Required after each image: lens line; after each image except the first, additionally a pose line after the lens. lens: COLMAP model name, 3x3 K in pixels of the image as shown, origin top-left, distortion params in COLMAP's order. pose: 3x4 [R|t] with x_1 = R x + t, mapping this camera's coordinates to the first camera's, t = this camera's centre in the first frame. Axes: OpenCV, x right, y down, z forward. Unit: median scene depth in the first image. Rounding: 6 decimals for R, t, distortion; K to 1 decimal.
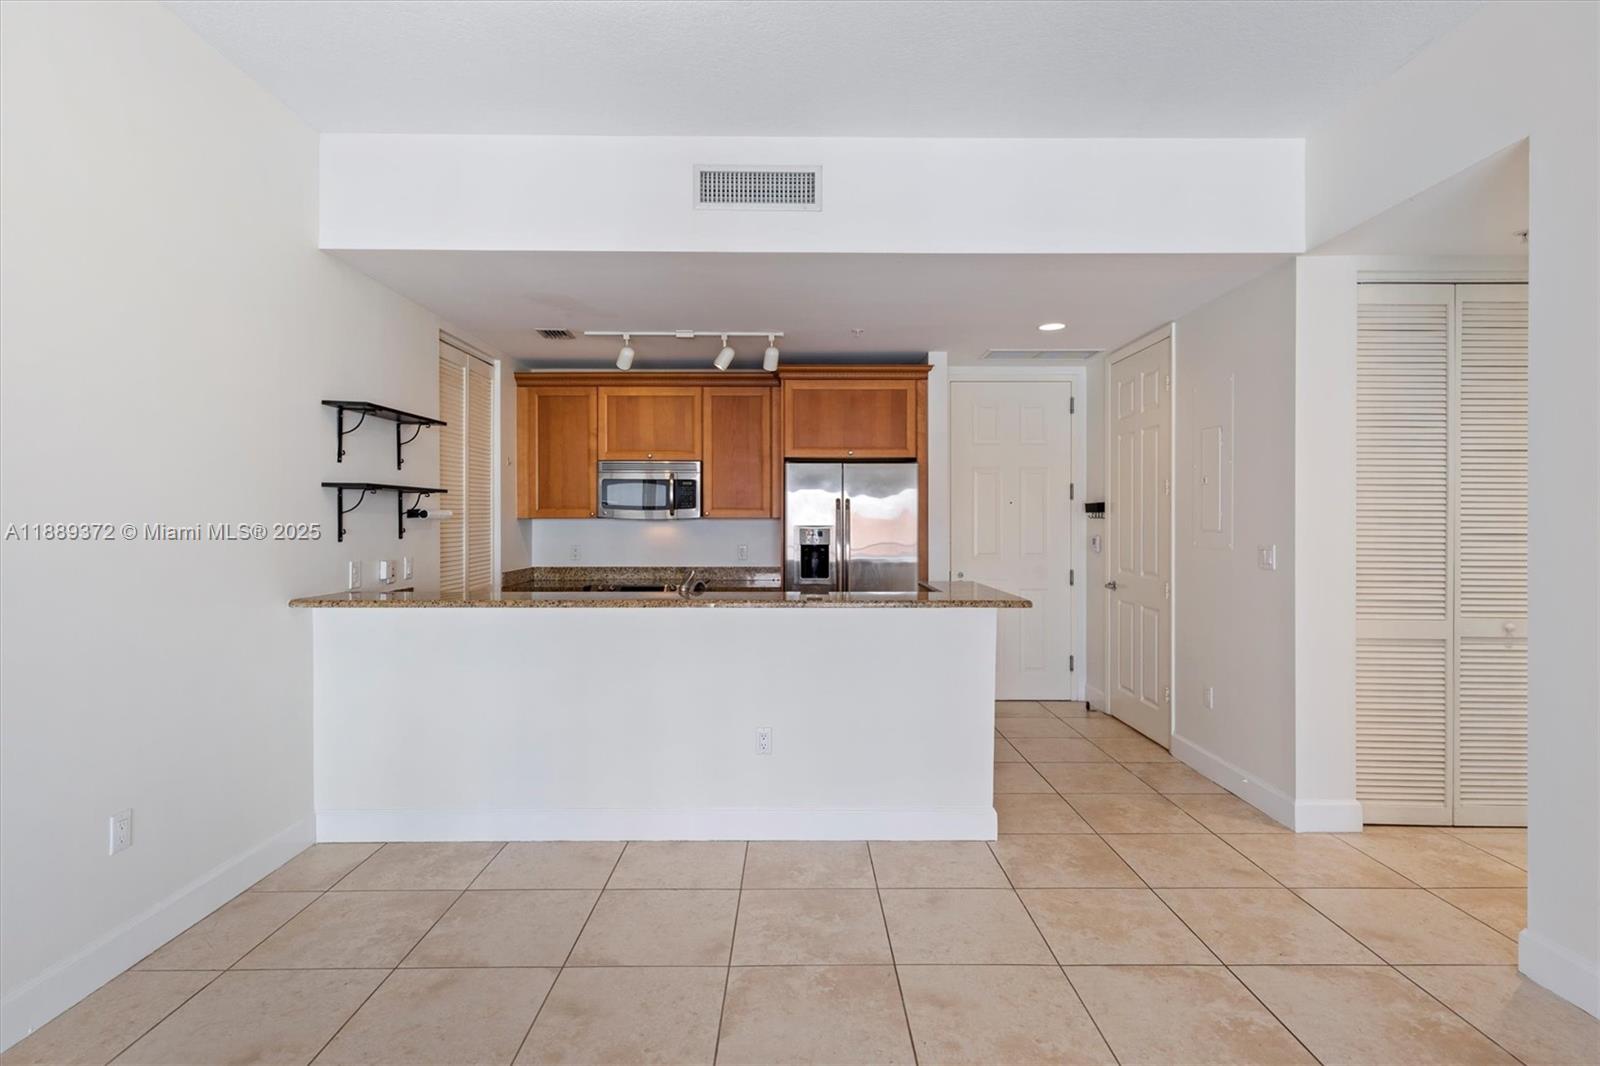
lens RADIAL K [[786.1, 0, 800.9], [0, 786.1, 522.5], [0, 0, 1]] dist [0.003825, -0.000111]
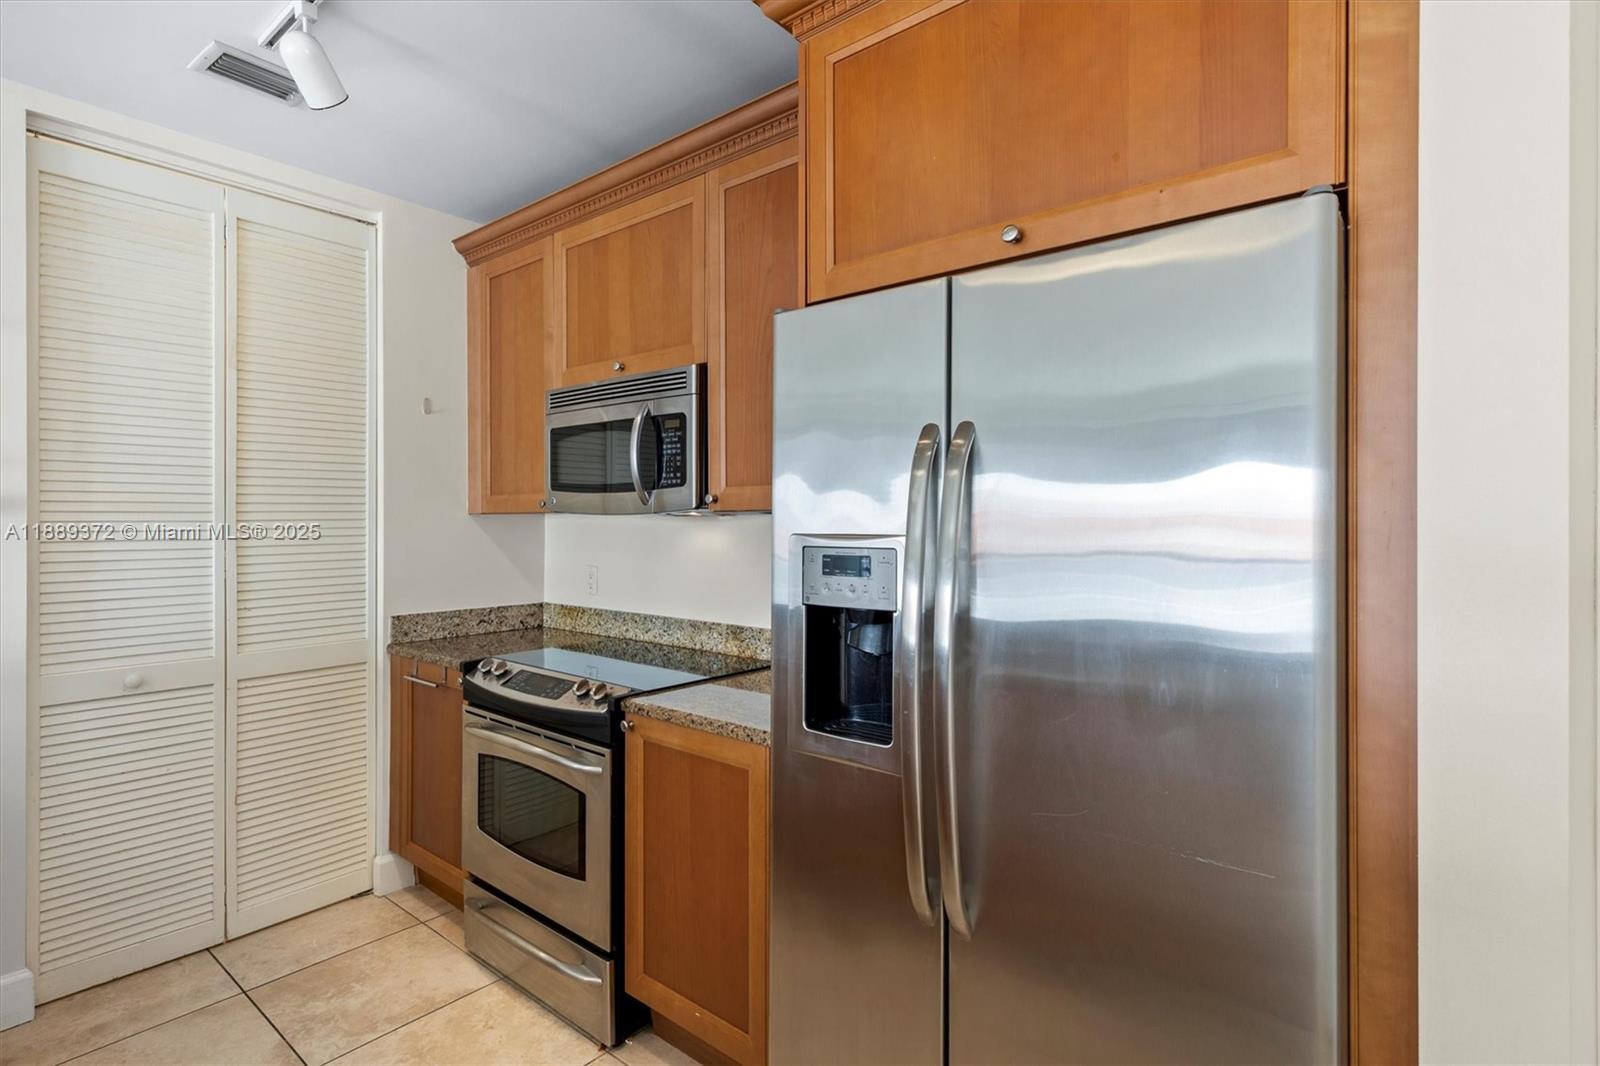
lens RADIAL K [[786.1, 0, 800.9], [0, 786.1, 522.5], [0, 0, 1]] dist [0.003825, -0.000111]
pose [[0.769620, 0.003041, -0.638495, 0.172005], [-0.004390, 0.999990, -0.000528, 0.000302], [0.638487, 0.003209, 0.769626, 0.791425]]
